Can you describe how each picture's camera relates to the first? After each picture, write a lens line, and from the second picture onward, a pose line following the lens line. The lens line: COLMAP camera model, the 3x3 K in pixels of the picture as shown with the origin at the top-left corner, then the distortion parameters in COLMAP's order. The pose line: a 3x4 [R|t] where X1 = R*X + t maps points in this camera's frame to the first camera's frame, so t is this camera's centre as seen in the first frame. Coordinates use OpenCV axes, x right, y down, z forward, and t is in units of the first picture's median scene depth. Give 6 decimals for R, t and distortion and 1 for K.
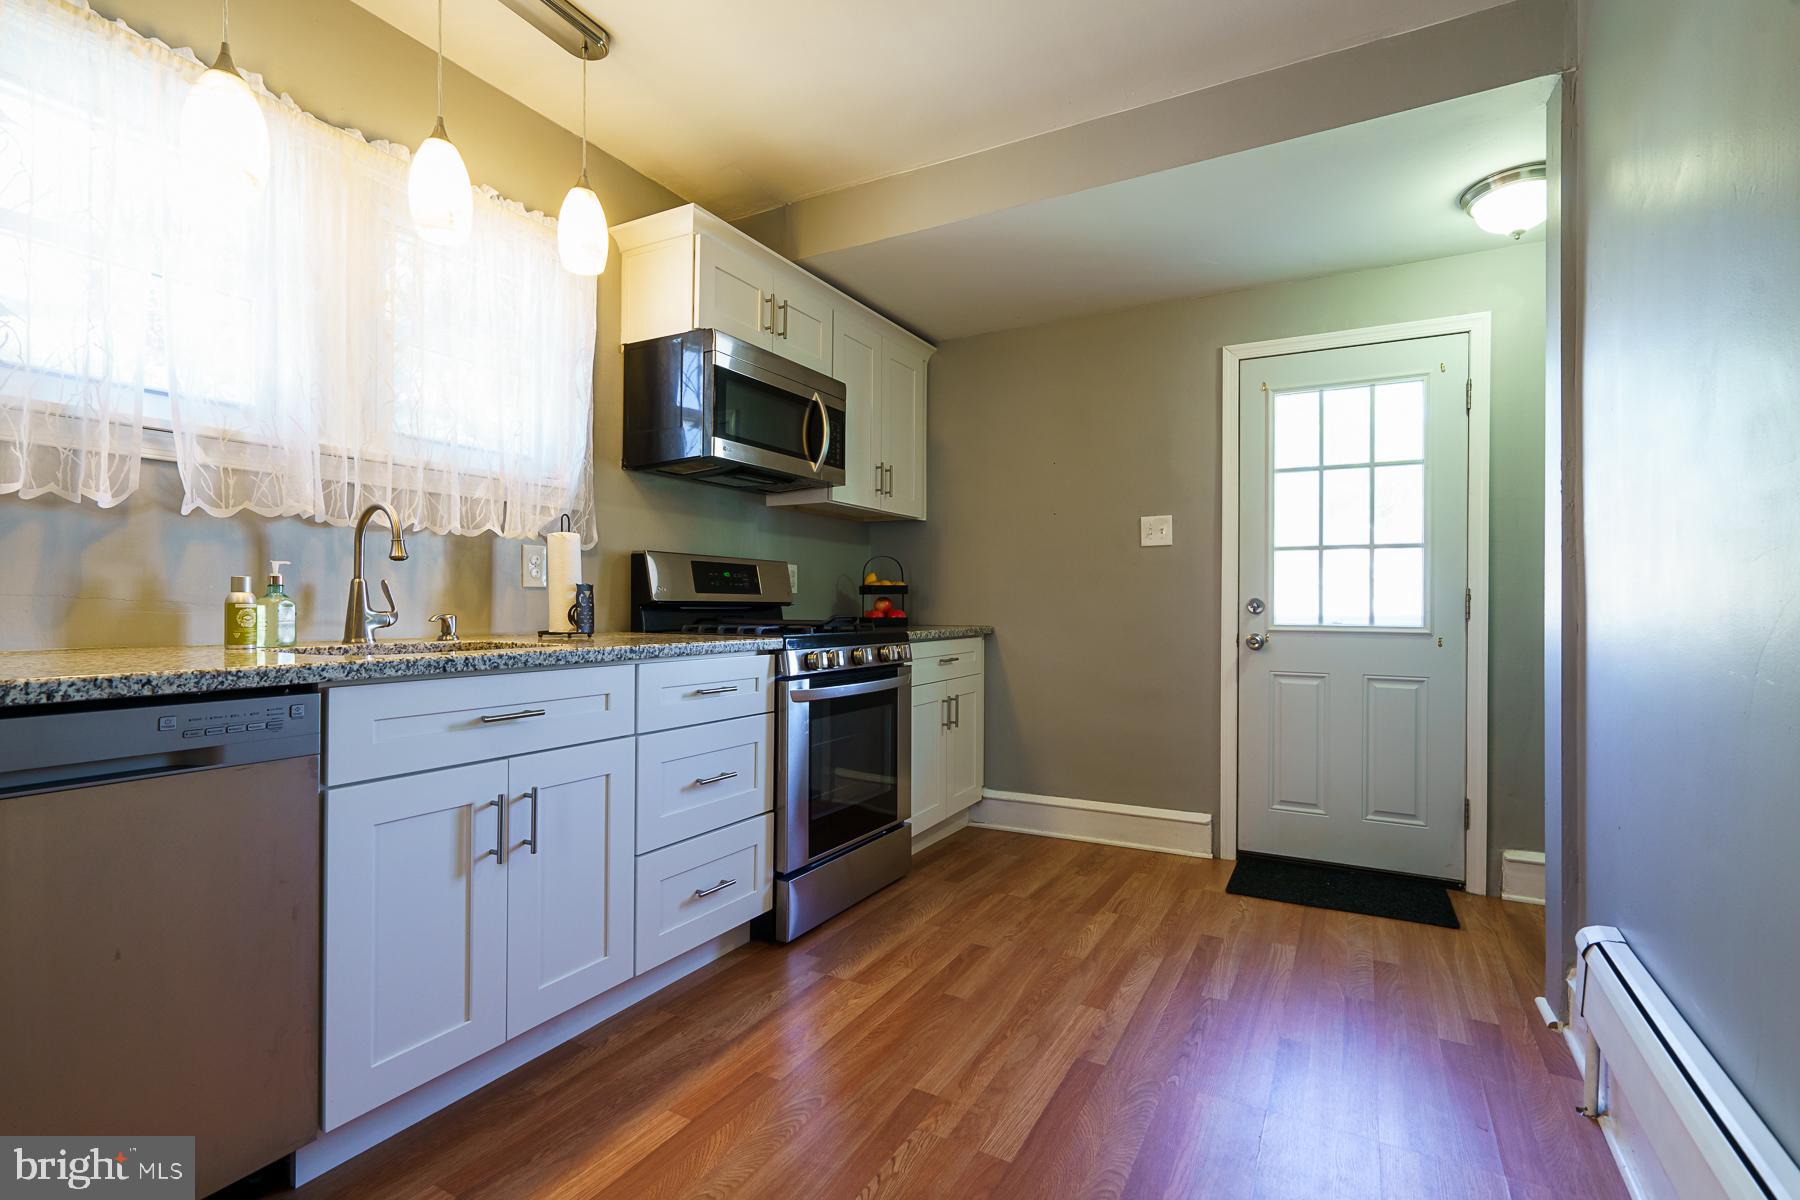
lens RADIAL K [[819.2, 0, 901.8], [0, 819.2, 605.7], [0, 0, 1]] dist [-0.001641, 0.001587]
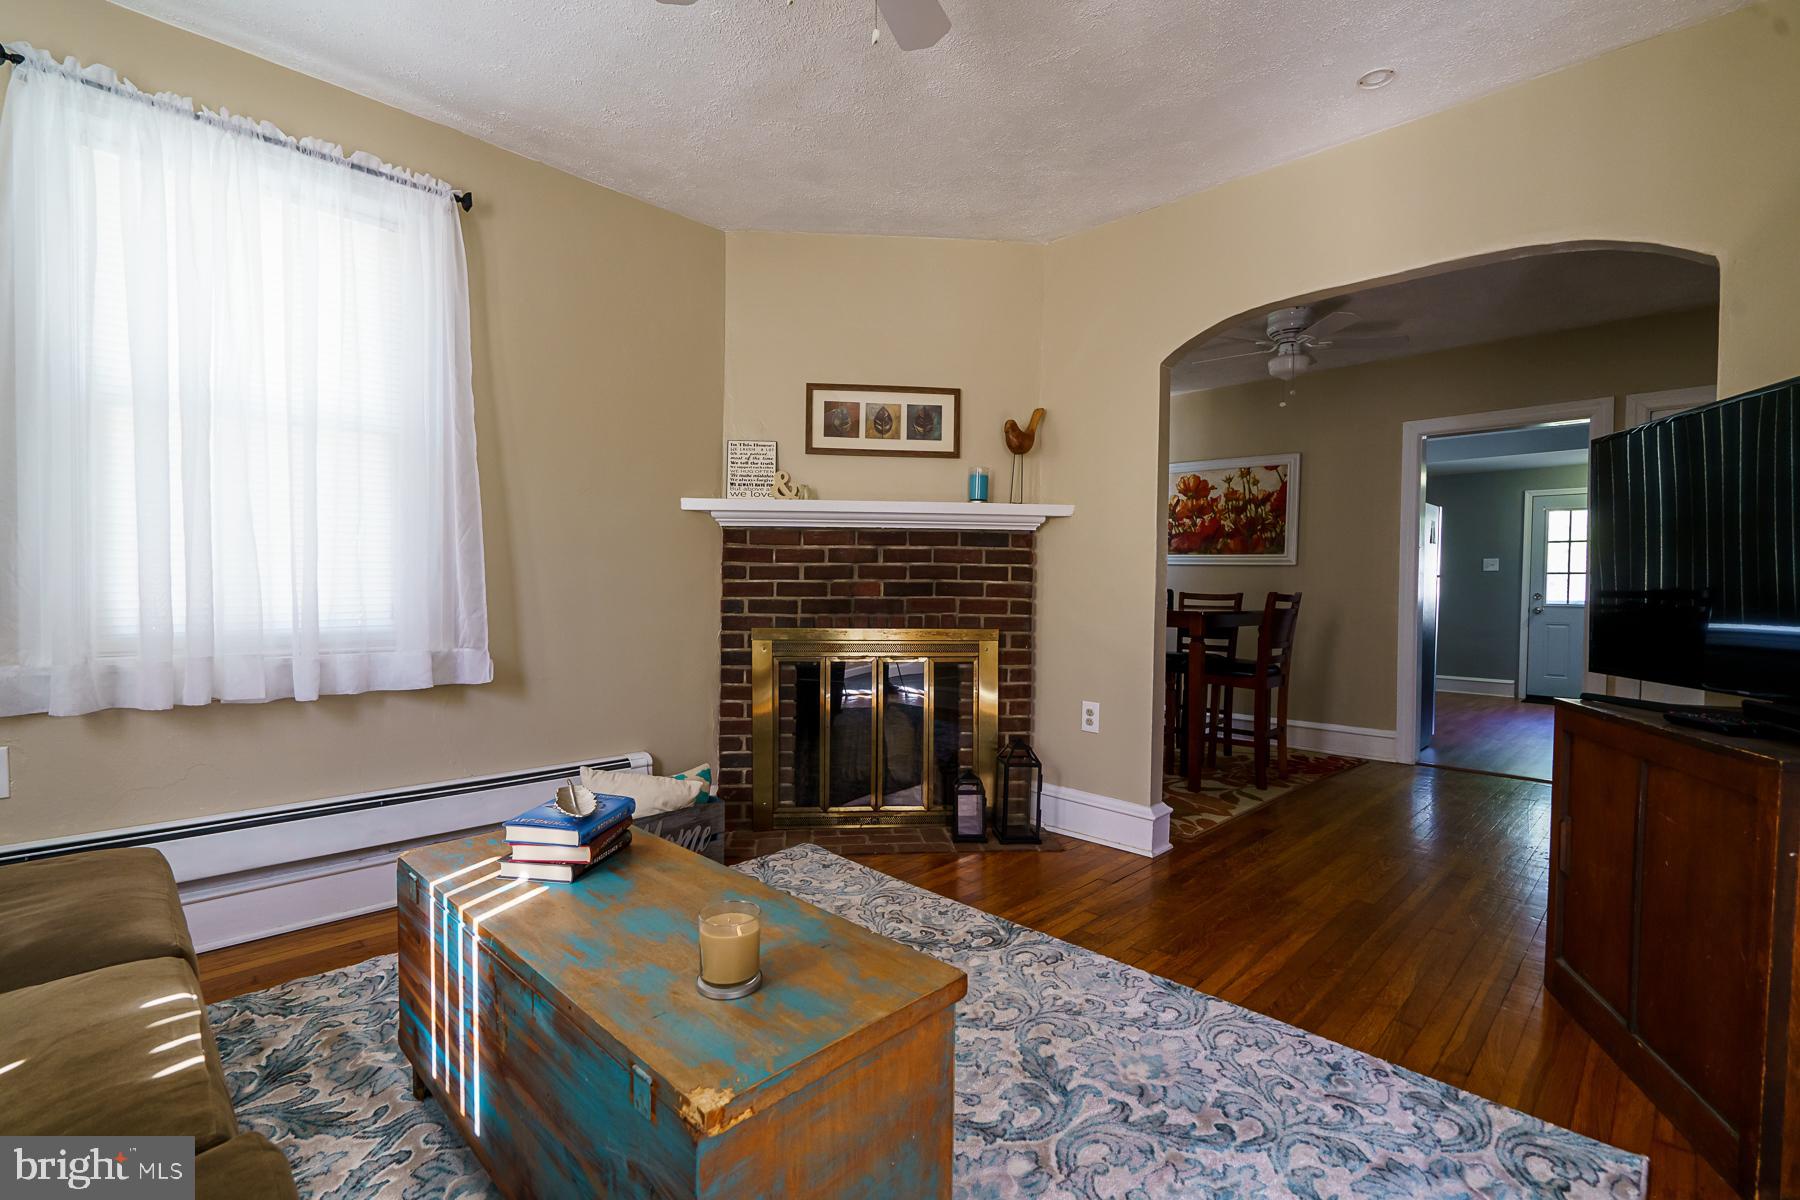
lens RADIAL K [[819.2, 0, 876.8], [0, 819.2, 605.2], [0, 0, 1]] dist [-0.001641, 0.001587]
pose [[0.960217, 0.013961, -0.278907, -1.277541], [-0.007791, 0.999700, 0.023219, -0.021805], [0.279147, -0.020122, 0.960037, -3.104834]]
